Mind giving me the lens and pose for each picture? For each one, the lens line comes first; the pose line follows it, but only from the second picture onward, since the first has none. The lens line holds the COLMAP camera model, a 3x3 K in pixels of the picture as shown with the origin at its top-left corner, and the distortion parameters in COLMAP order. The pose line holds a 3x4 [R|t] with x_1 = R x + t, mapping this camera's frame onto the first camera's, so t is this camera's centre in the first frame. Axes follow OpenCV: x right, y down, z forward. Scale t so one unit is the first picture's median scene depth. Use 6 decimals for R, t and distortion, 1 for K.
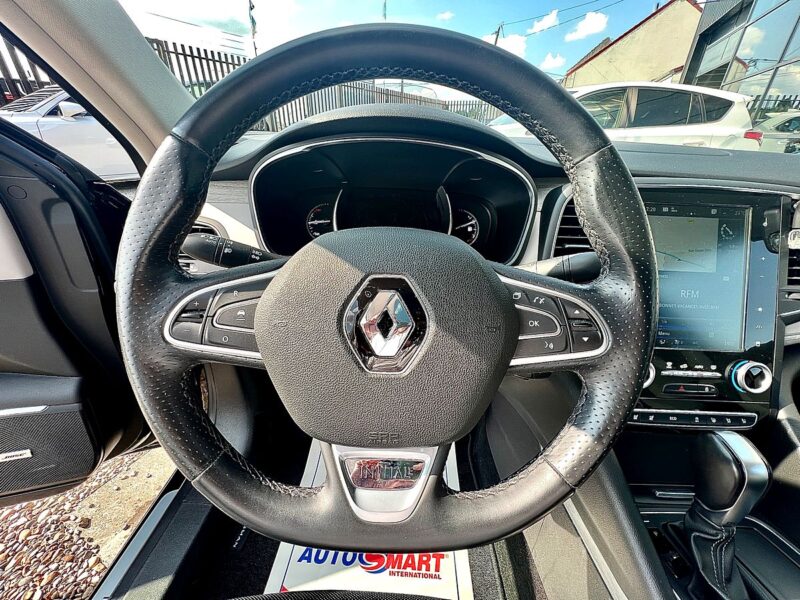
lens RADIAL K [[321.2, 0, 393.5], [0, 321.2, 300.7], [0, 0, 1]] dist [-0.000515, 0.000240]
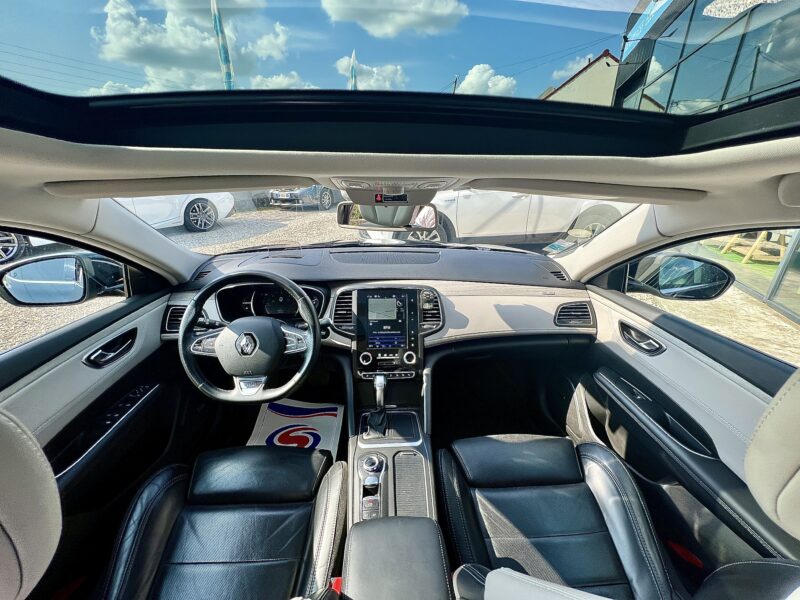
lens RADIAL K [[321.2, 0, 401.6], [0, 321.2, 306.6], [0, 0, 1]] dist [-0.000515, 0.000240]
pose [[0.998898, -0.044984, 0.013357, 1.022215], [0.045458, 0.998260, -0.037557, -0.087686], [-0.011645, 0.038123, 0.999205, -1.664930]]
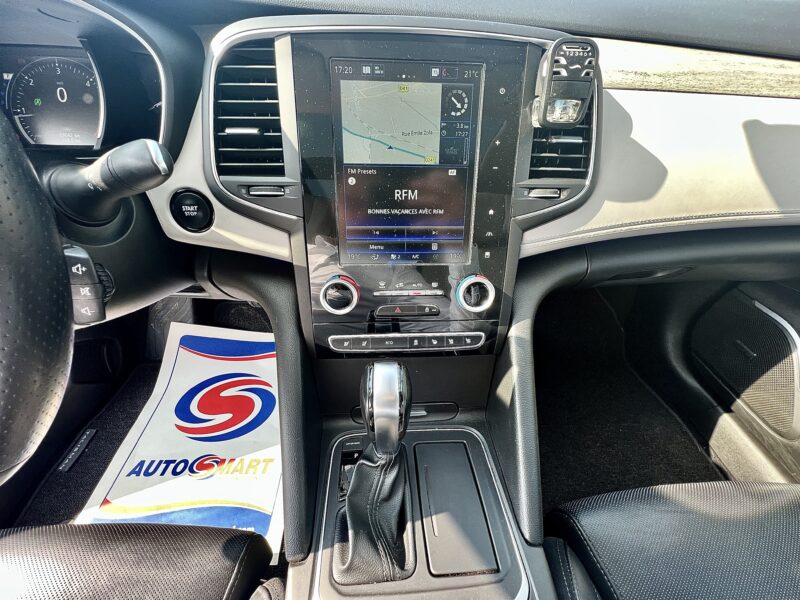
lens RADIAL K [[321.2, 0, 402.7], [0, 321.2, 298.1], [0, 0, 1]] dist [-0.000515, 0.000240]
pose [[0.997774, -0.048044, 0.046256, 0.869631], [0.033008, 0.958414, 0.283467, -0.001528], [-0.057951, -0.281309, 0.957866, 0.180471]]
